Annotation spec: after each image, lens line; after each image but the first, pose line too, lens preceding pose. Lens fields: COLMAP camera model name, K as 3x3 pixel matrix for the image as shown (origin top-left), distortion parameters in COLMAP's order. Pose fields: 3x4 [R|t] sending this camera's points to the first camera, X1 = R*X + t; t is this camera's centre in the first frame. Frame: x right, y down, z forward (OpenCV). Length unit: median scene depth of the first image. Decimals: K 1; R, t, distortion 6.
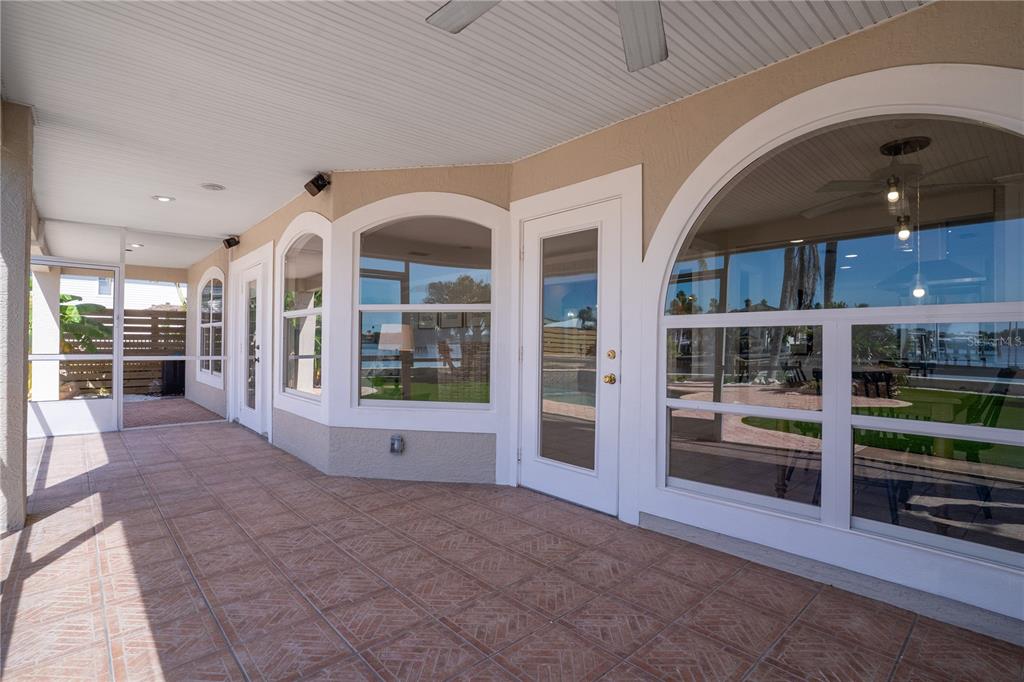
lens RADIAL K [[494.4, 0, 515.4], [0, 494.4, 342.5], [0, 0, 1]] dist [-0.037138, 0.003500]
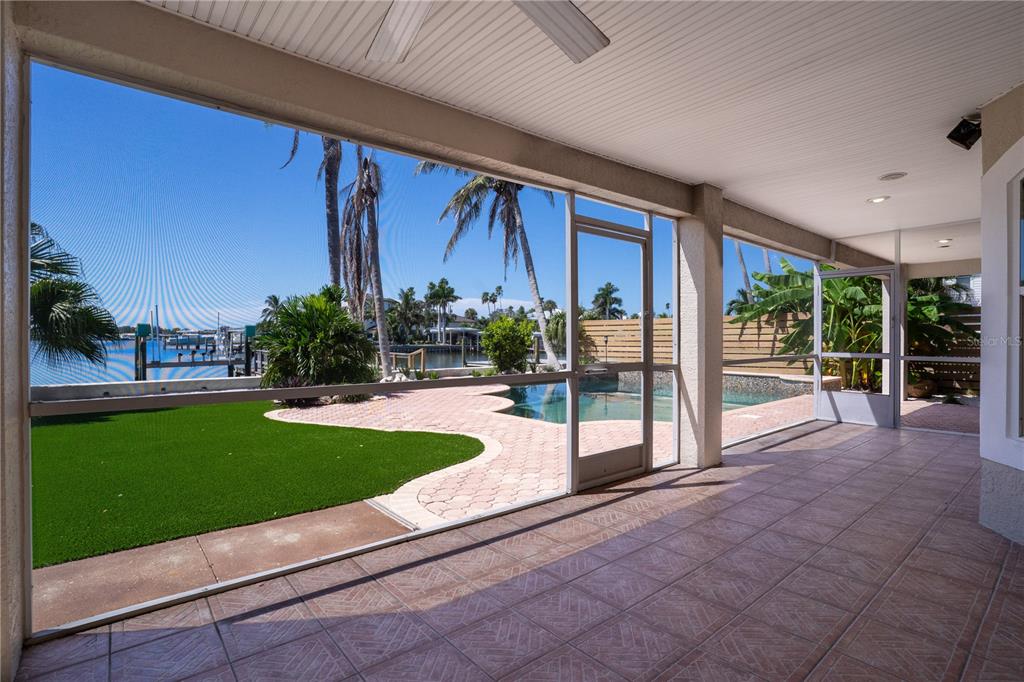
lens RADIAL K [[494.4, 0, 514.6], [0, 494.4, 340.8], [0, 0, 1]] dist [-0.037138, 0.003500]
pose [[-0.044936, -0.004450, -0.998980, 0.576784], [0.002465, 0.999987, -0.004565, -0.002270], [0.998987, -0.002667, -0.044924, 0.535028]]
